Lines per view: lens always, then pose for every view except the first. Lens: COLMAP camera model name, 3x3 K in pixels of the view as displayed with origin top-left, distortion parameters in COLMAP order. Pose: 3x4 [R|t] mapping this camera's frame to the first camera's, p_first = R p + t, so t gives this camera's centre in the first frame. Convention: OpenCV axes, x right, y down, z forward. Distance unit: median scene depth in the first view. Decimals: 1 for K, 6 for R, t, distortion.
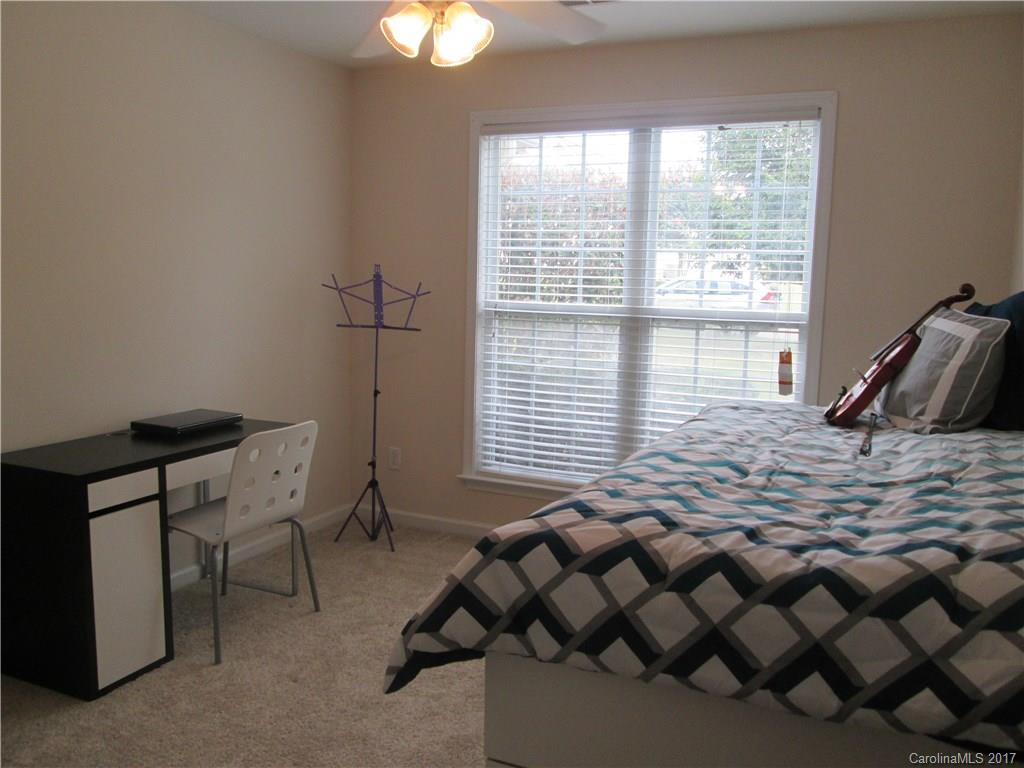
lens RADIAL K [[839.3, 0, 512.0], [0, 839.3, 384.0], [0, 0, 1]] dist [-0.013021, -0.007013]
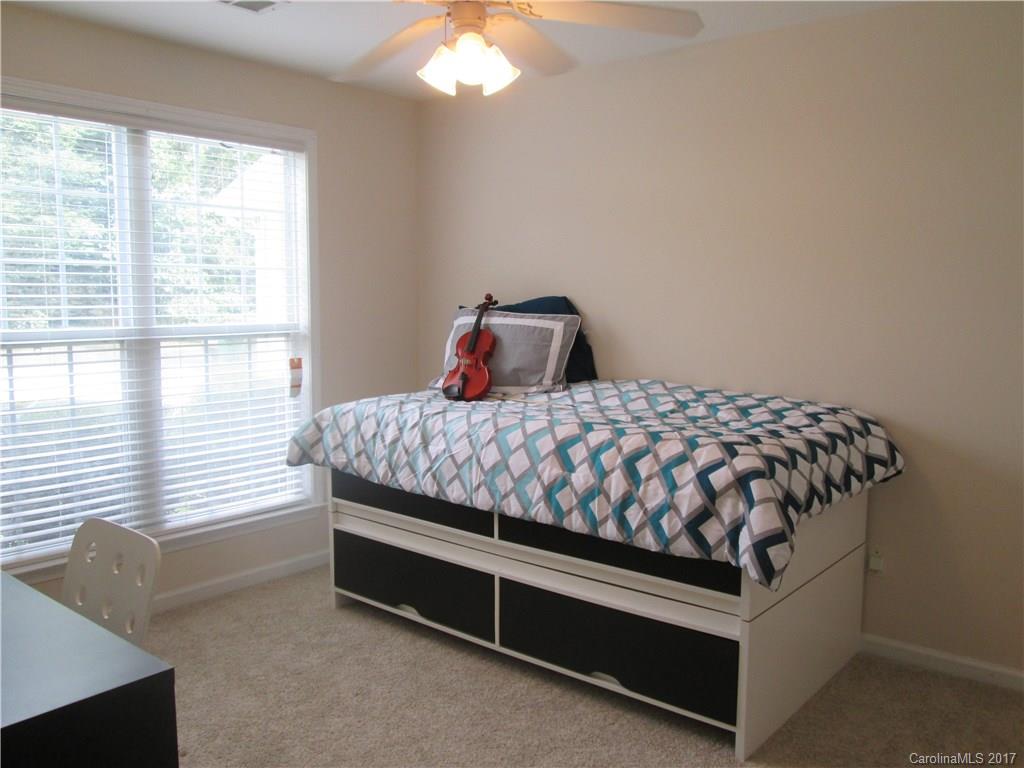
lens RADIAL K [[839.3, 0, 512.0], [0, 839.3, 384.0], [0, 0, 1]] dist [-0.013021, -0.007013]
pose [[0.413549, -0.117575, 0.902858, -0.558876], [0.131555, 0.988937, 0.068527, -0.042974], [-0.900928, 0.090437, 0.424442, 0.268943]]
